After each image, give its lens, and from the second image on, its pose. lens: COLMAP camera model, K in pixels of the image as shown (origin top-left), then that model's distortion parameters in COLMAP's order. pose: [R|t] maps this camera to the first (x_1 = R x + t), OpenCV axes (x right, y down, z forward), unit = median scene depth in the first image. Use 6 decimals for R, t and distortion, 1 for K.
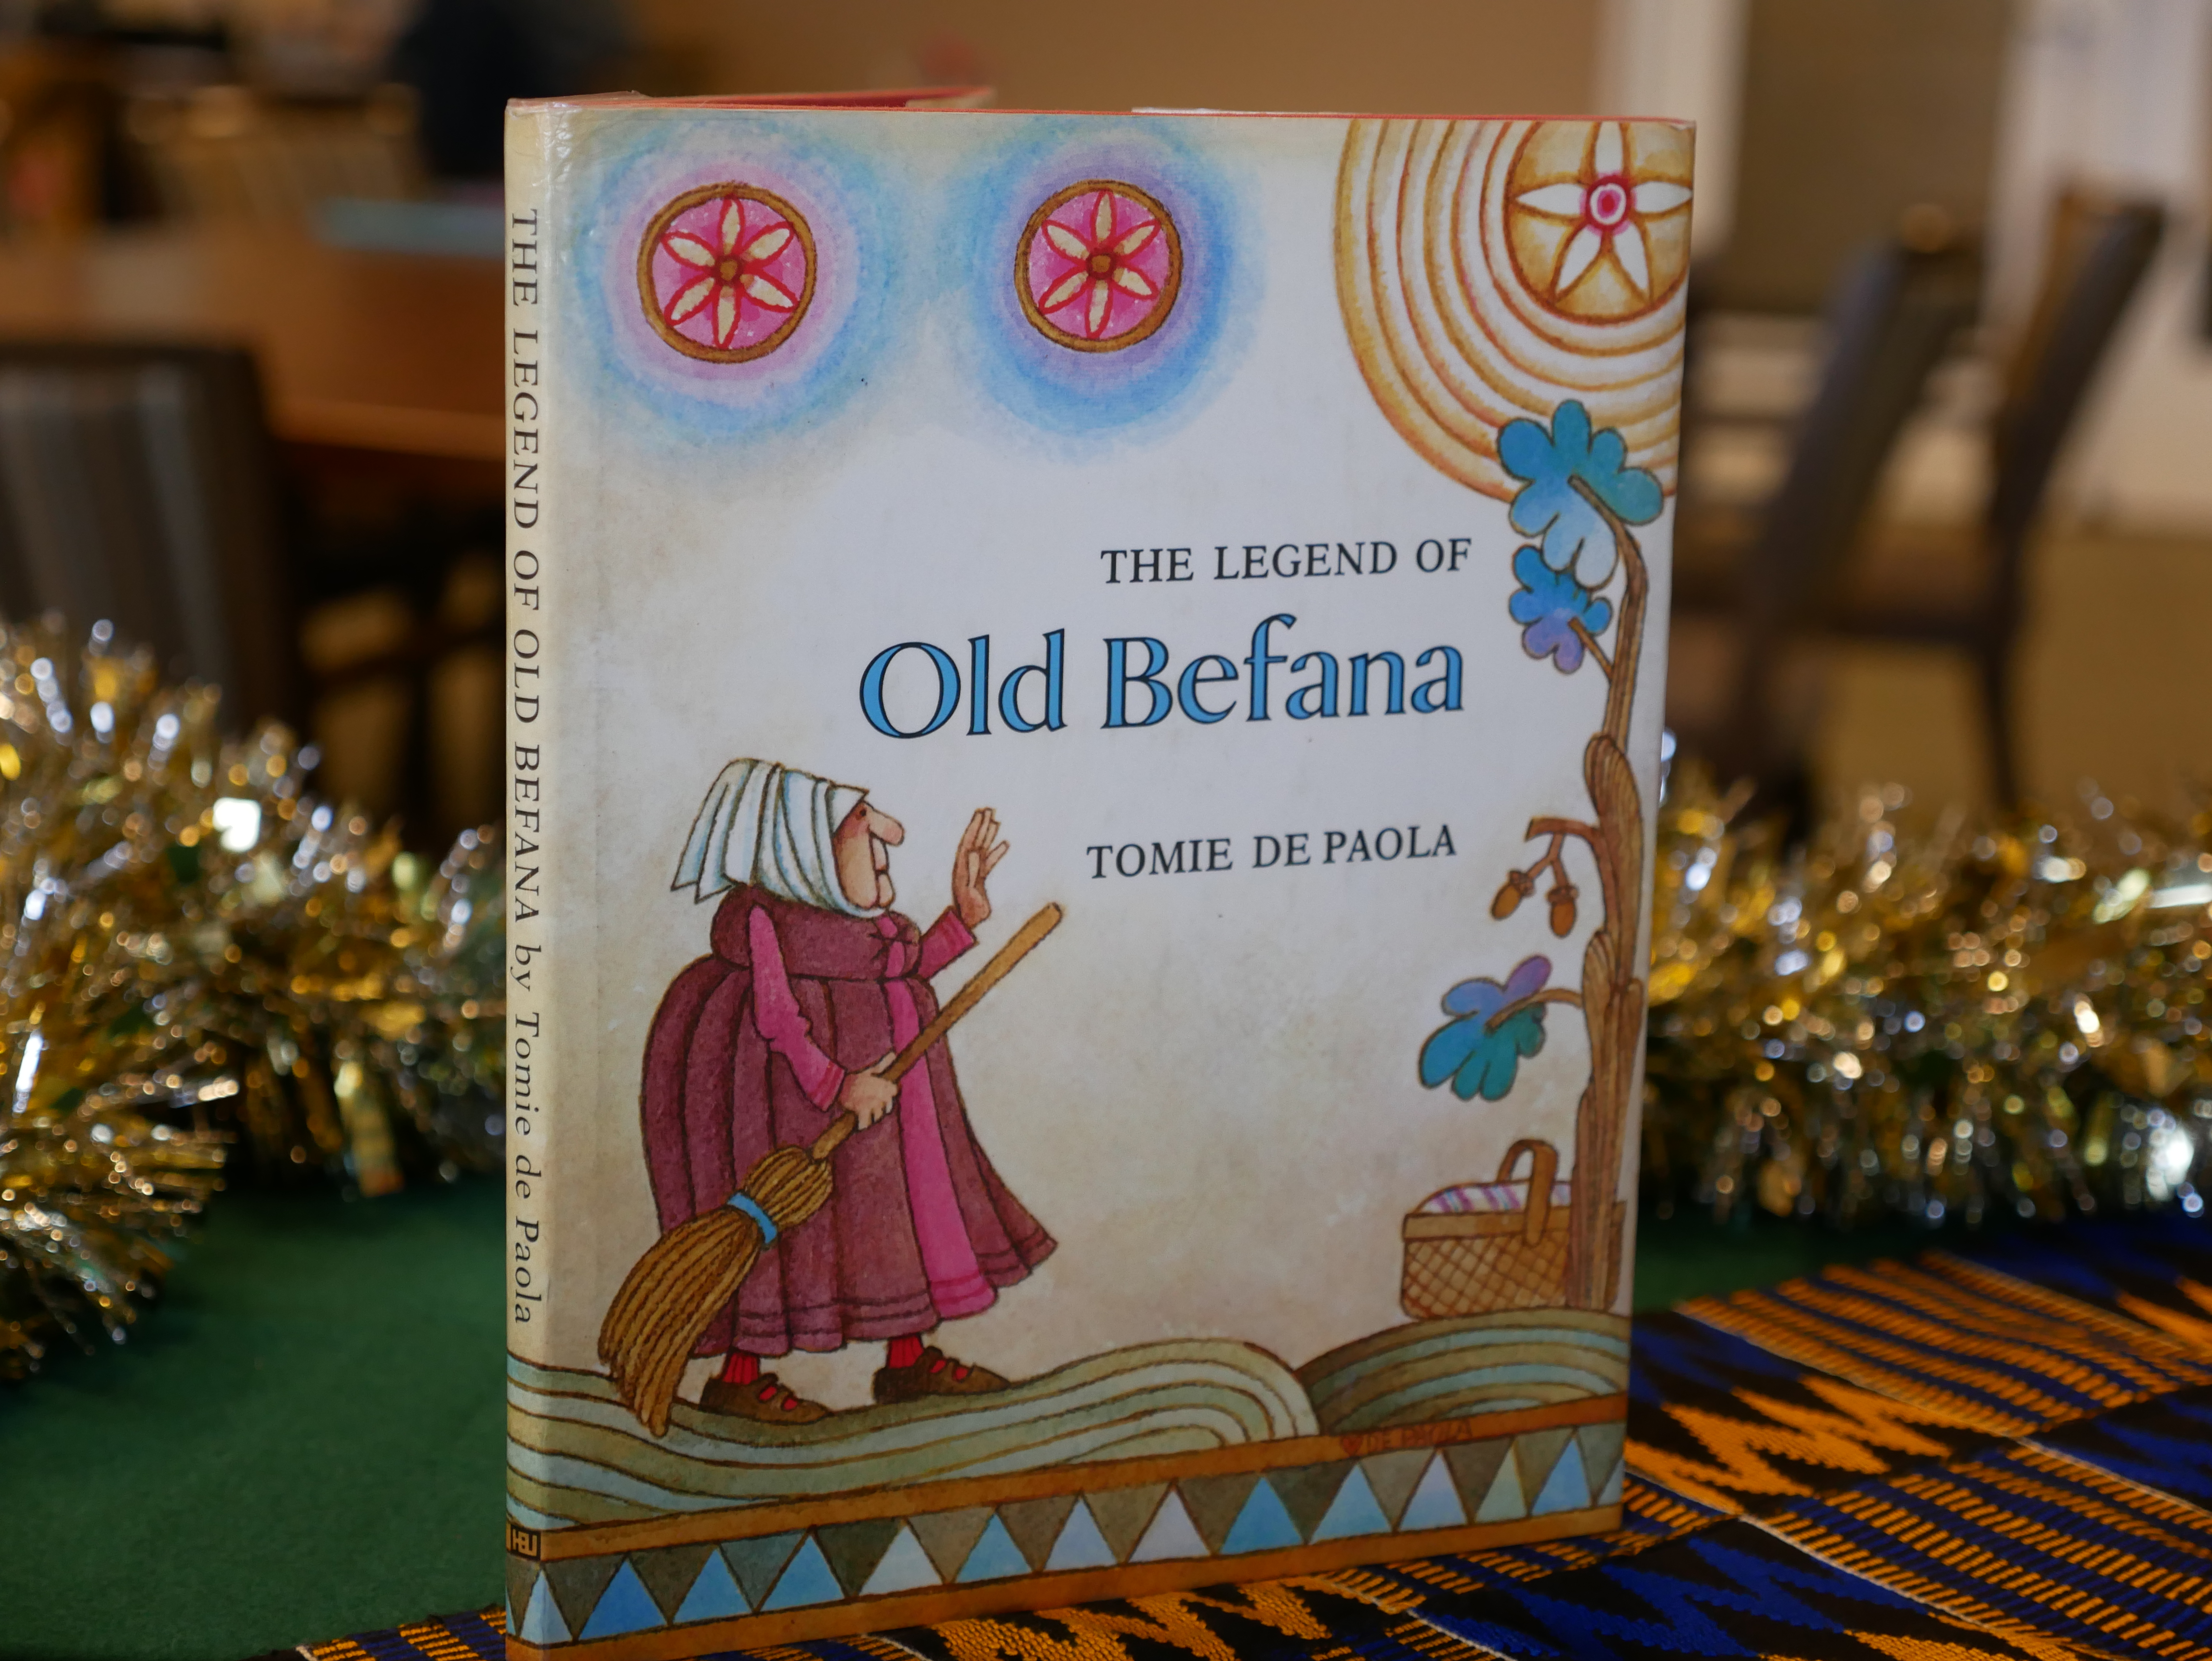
lens RADIAL K [[4168.8, 0, 1114.7], [0, 4168.8, 851.9], [0, 0, 1]] dist [0.076310, 0.000000]
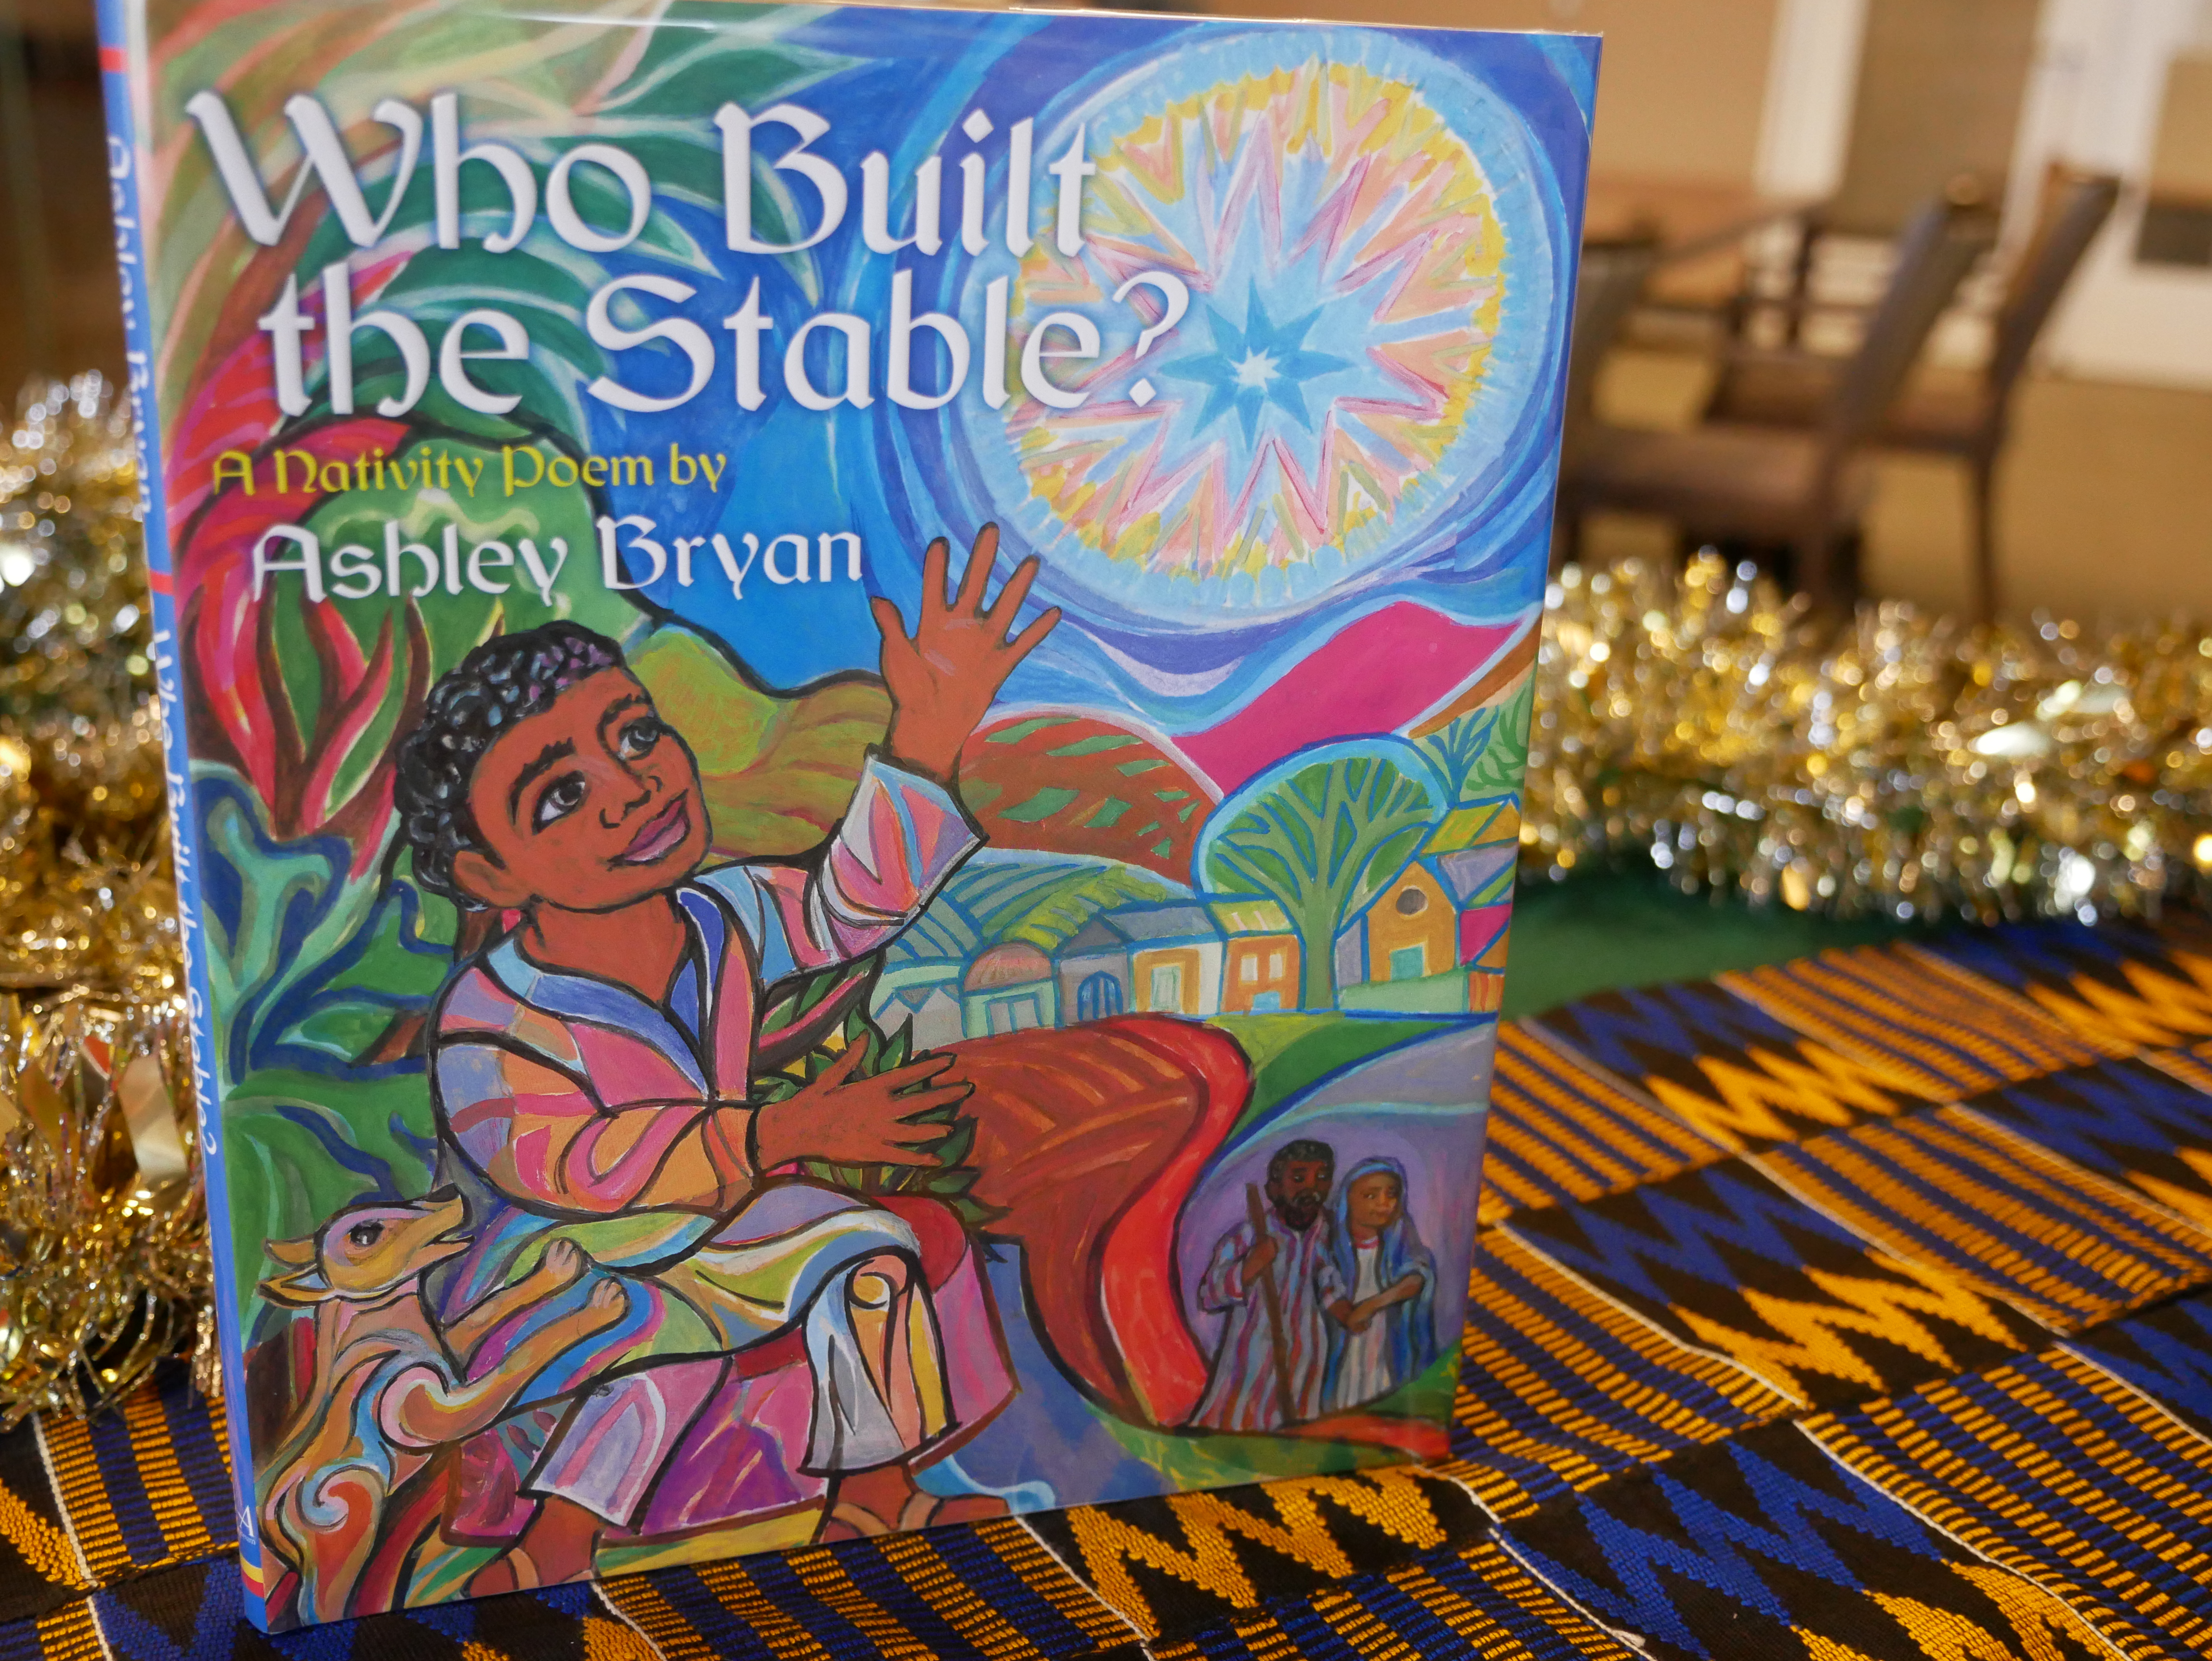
lens RADIAL K [[2404.0, 0, 1115.6], [0, 2404.0, 796.3], [0, 0, 1]] dist [-0.013460, 0.000000]
pose [[0.989637, 0.058559, -0.131112, 0.032176], [-0.043610, 0.992509, 0.114120, -0.038683], [0.136812, -0.107219, 0.984777, 0.146526]]
